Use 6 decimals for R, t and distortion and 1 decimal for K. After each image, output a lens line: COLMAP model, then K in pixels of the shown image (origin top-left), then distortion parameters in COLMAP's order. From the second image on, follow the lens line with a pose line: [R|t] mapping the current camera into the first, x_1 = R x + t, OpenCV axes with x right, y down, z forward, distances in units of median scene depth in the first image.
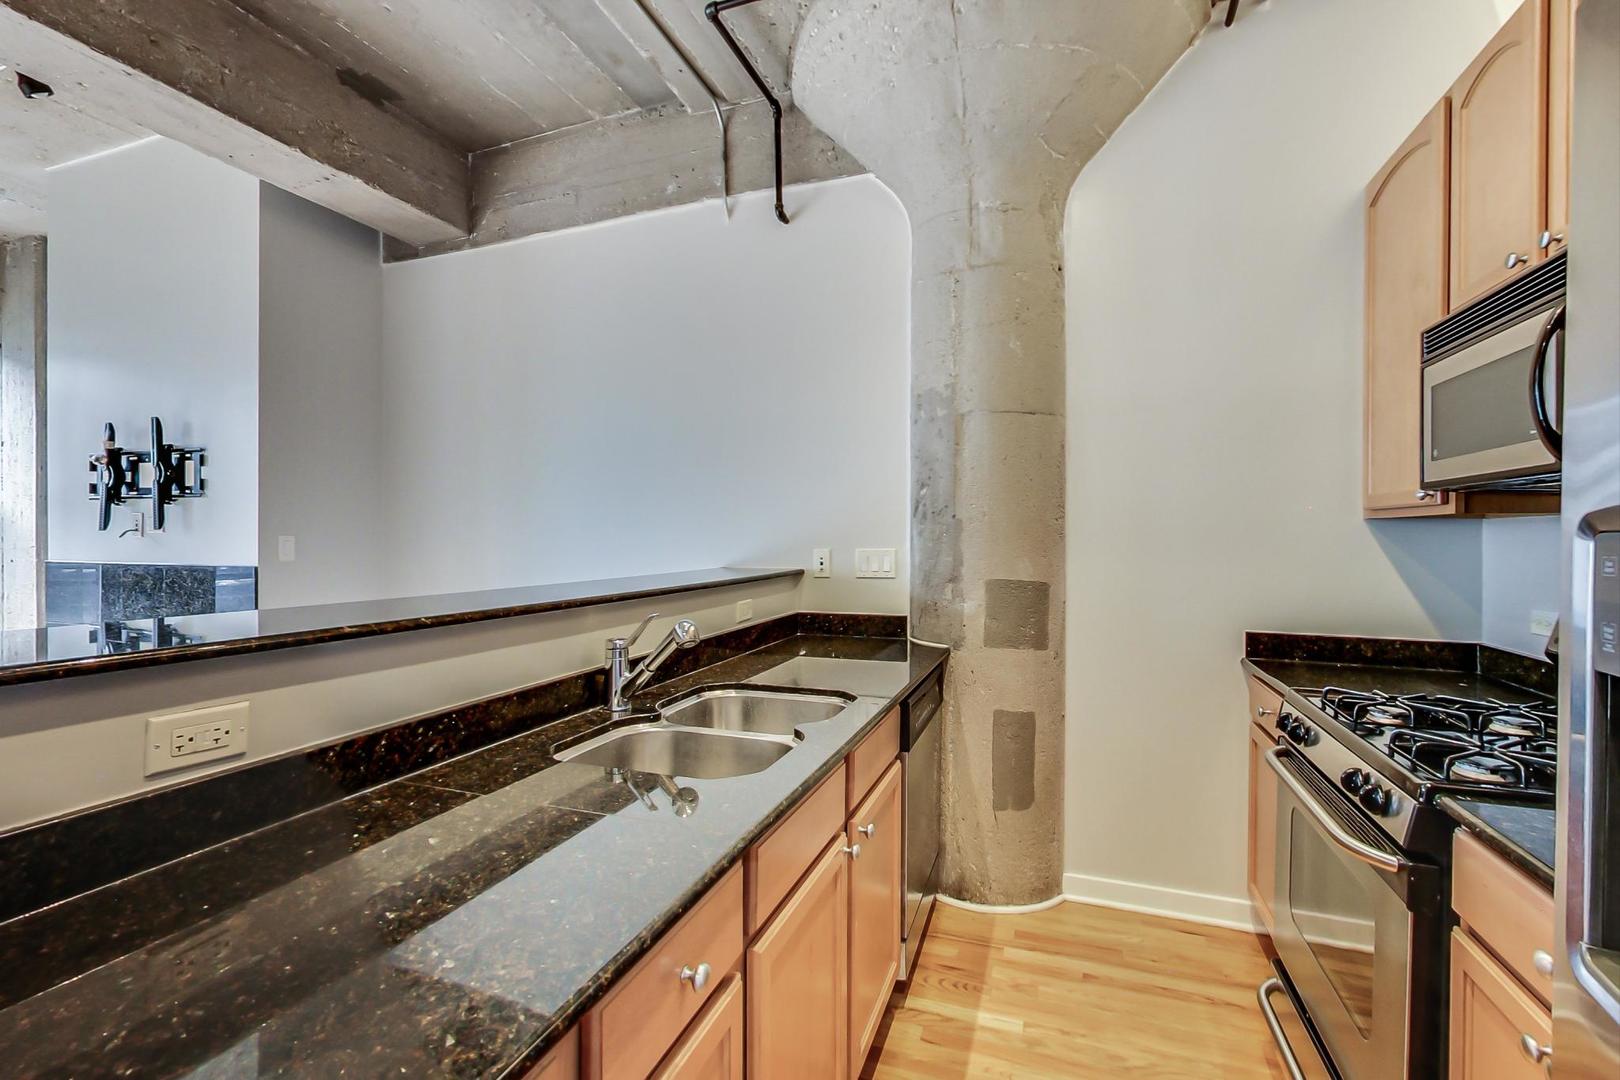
lens RADIAL K [[717.1, 0, 805.4], [0, 717.1, 542.3], [0, 0, 1]] dist [0.000914, 0.000248]
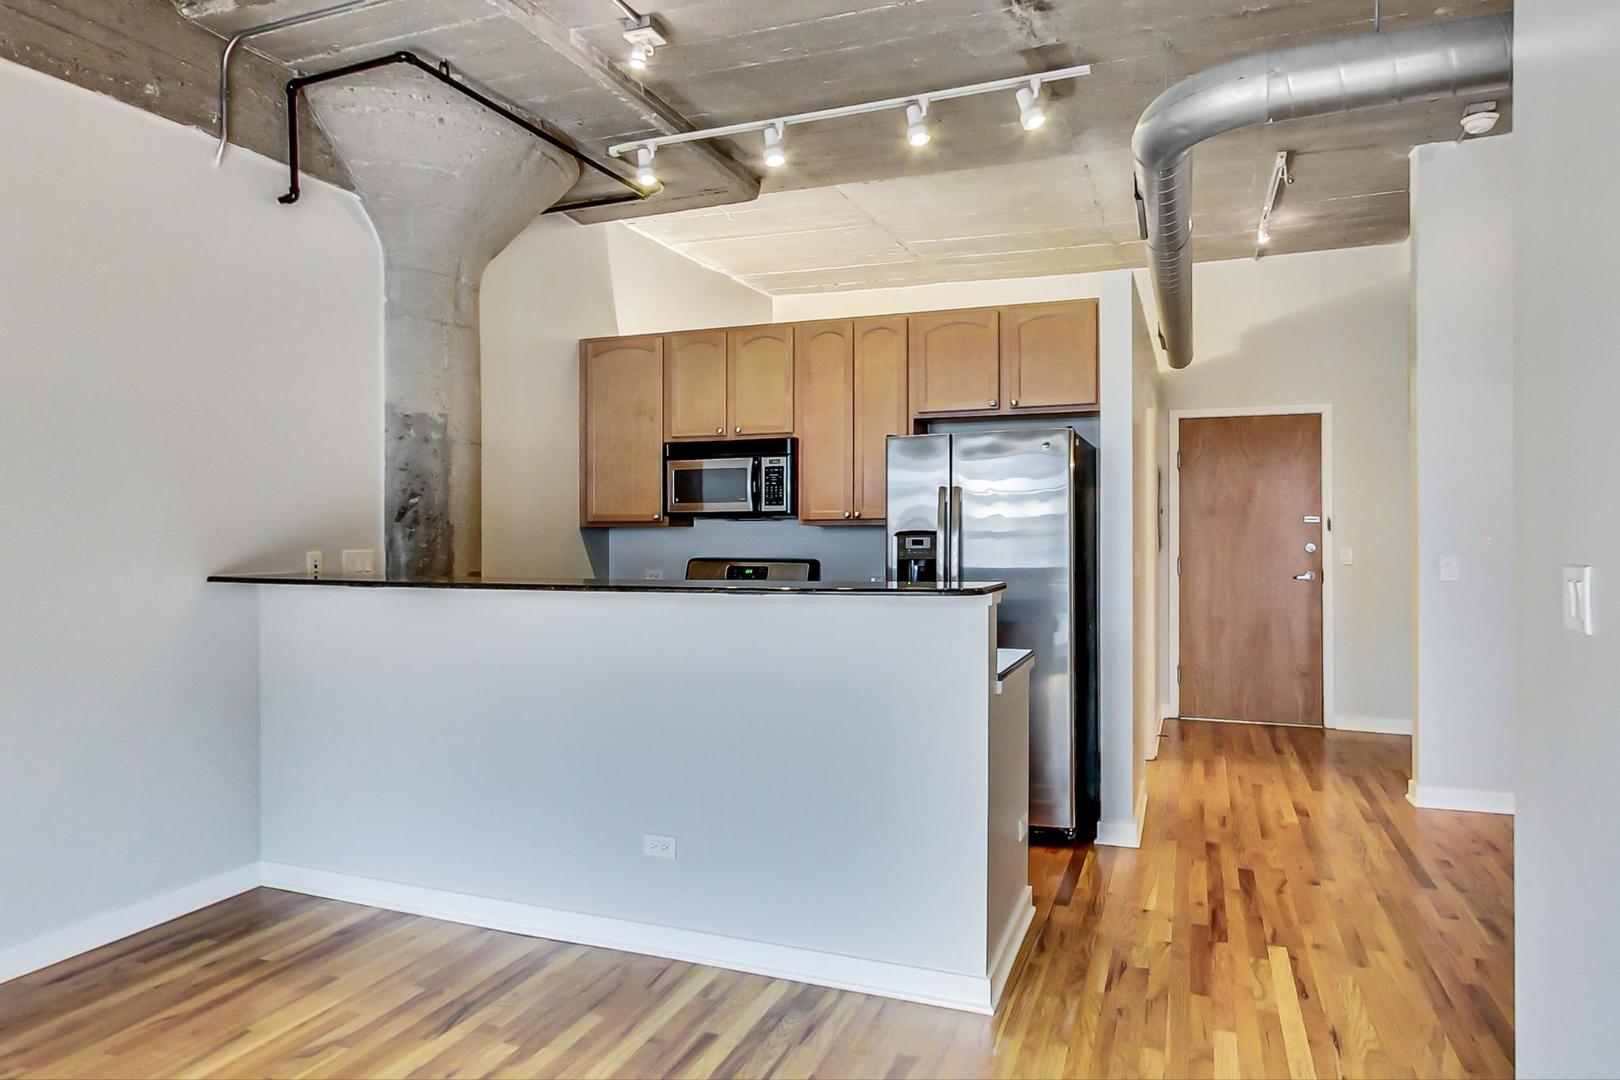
lens RADIAL K [[993.8, 0, 807.4], [0, 993.8, 542.9], [0, 0, 1]] dist [-0.009226, 0.000120]
pose [[0.046260, -0.007861, 0.998898, -1.172485], [0.011504, 0.999907, 0.007336, -0.004928], [-0.998863, 0.011152, 0.046347, 0.242295]]
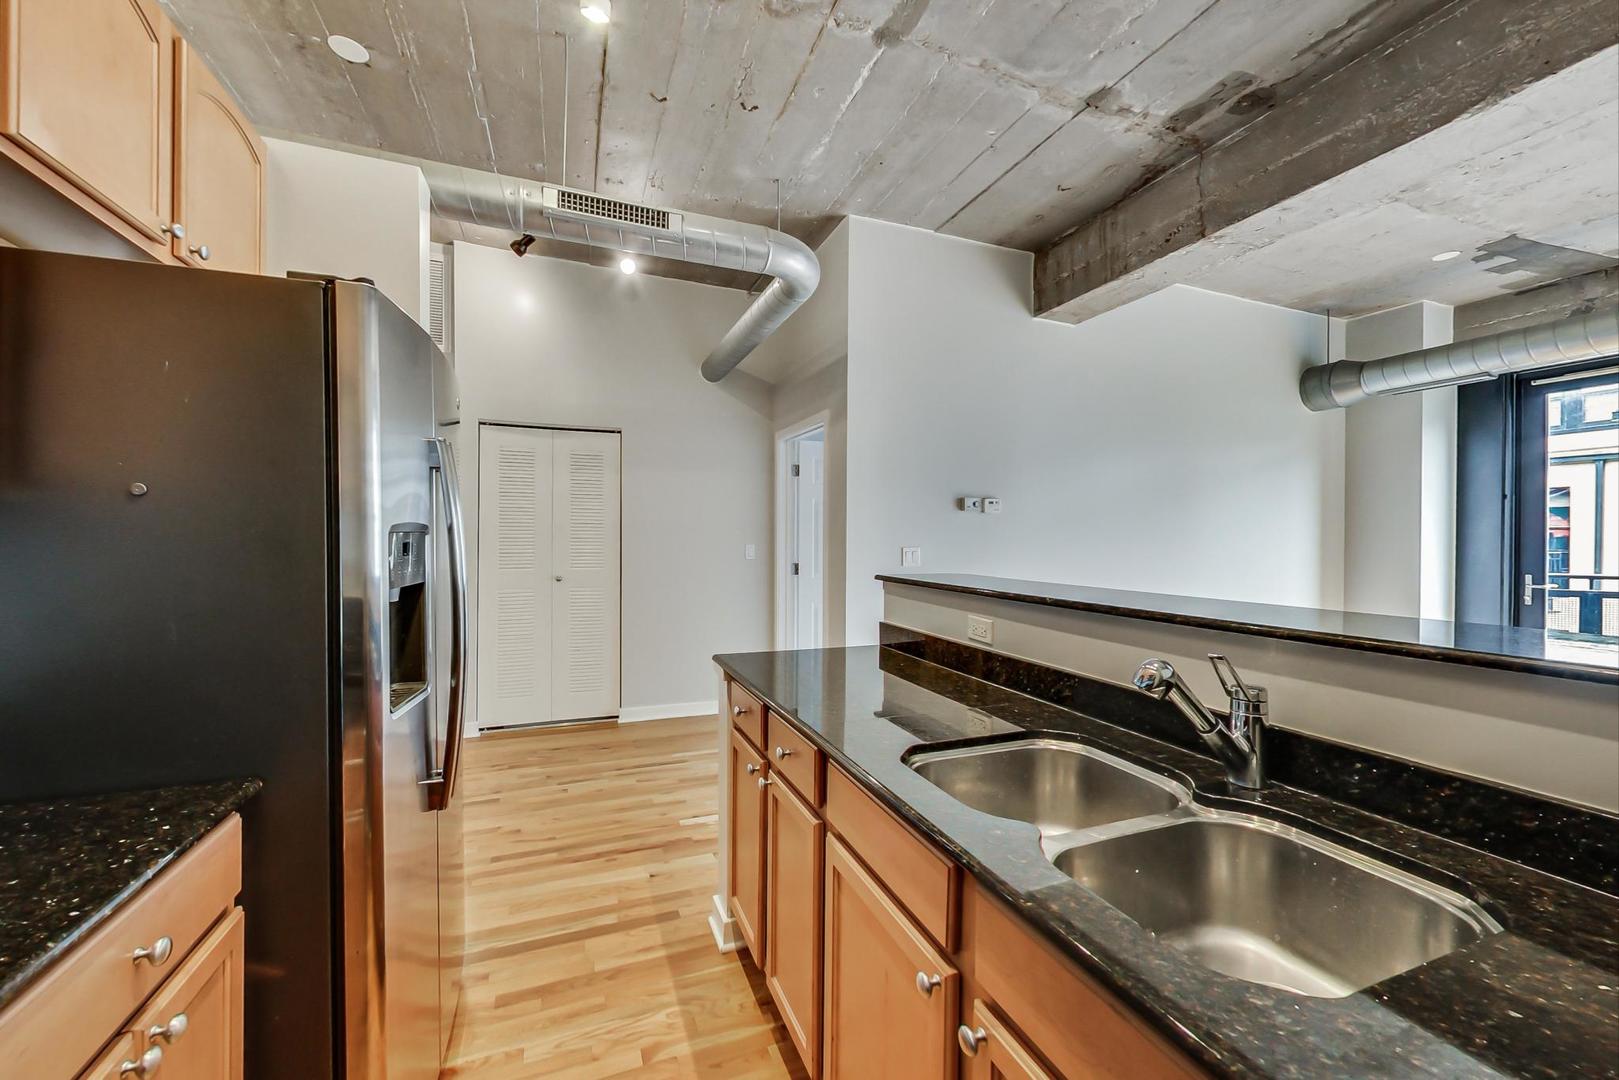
lens RADIAL K [[630.5, 0, 804.3], [0, 630.5, 538.9], [0, 0, 1]] dist [0.000329, -0.000164]
pose [[-0.761998, -0.002106, -0.647576, 0.241314], [-0.014365, 0.999804, 0.013652, -0.013848], [0.647420, 0.019705, -0.761878, 0.615027]]
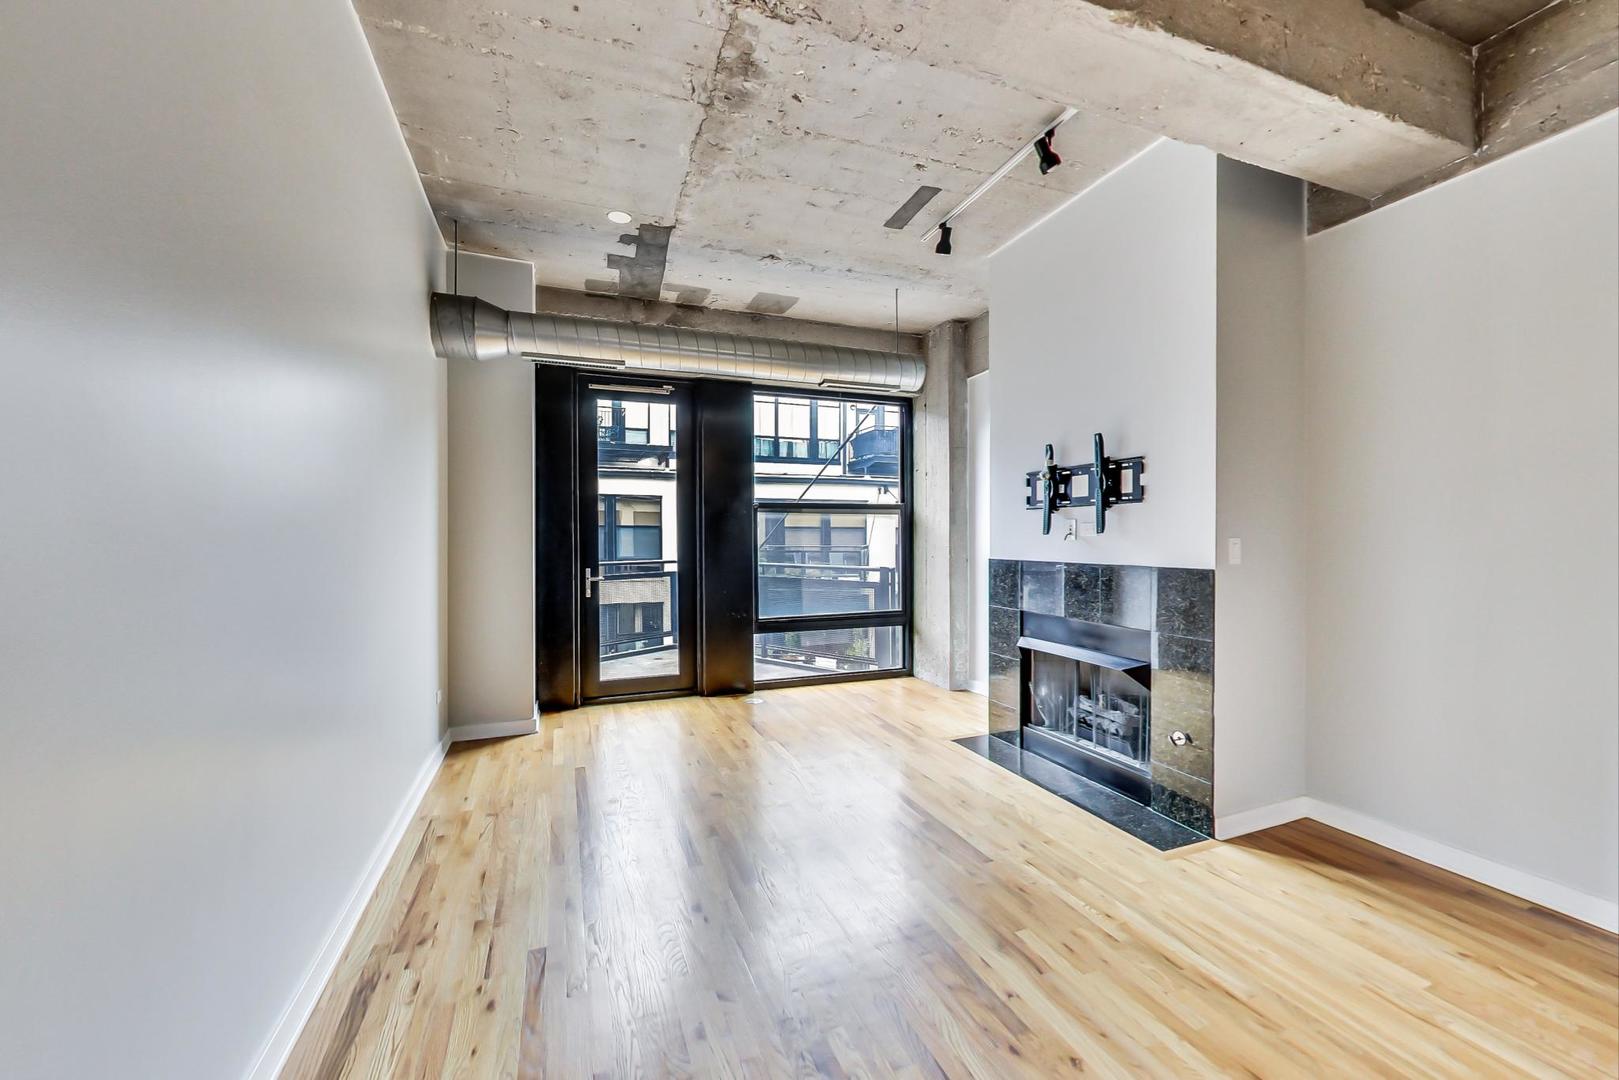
lens RADIAL K [[630.5, 0, 816.1], [0, 630.5, 544.7], [0, 0, 1]] dist [0.000329, -0.000164]
pose [[0.655220, 0.006611, -0.755409, -0.447369], [-0.004330, 0.999978, 0.004995, -0.002612], [0.755426, -0.000002, 0.655234, 0.015102]]
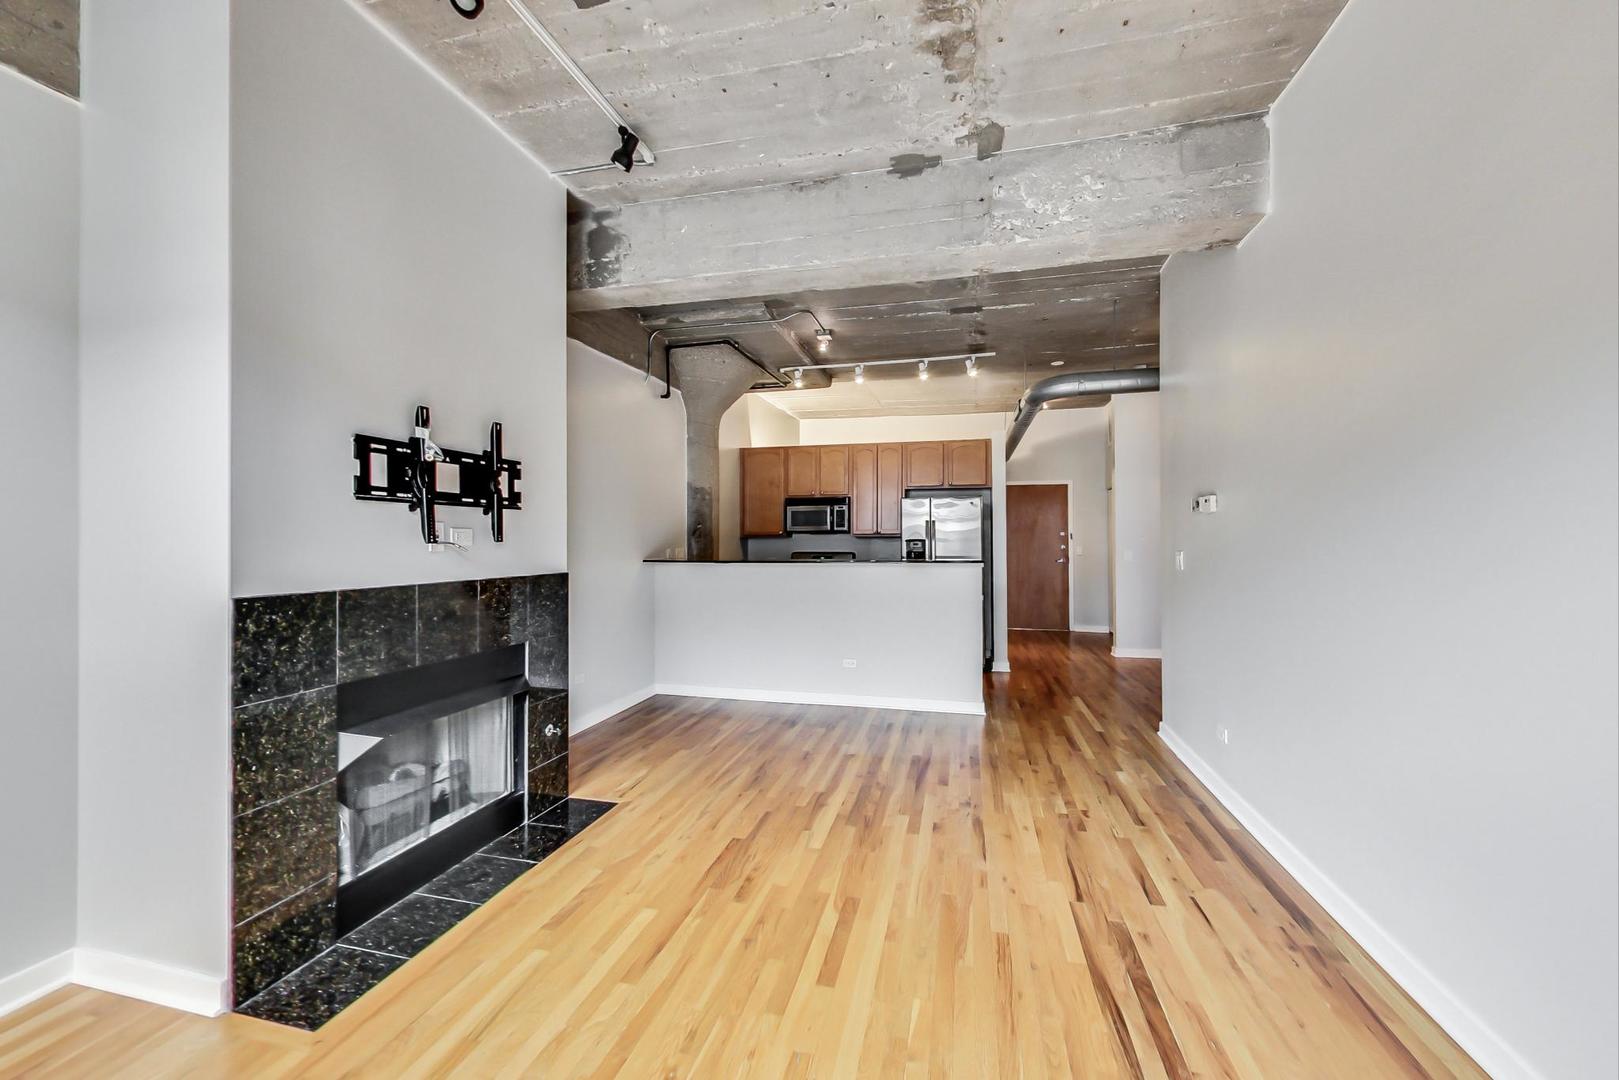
lens RADIAL K [[630.5, 0, 804.2], [0, 630.5, 538.7], [0, 0, 1]] dist [0.000329, -0.000164]
pose [[-0.078899, 0.000659, 0.996882, -1.775876], [0.011211, 0.999937, 0.000226, -0.017649], [-0.996820, 0.011194, -0.078901, 0.666512]]
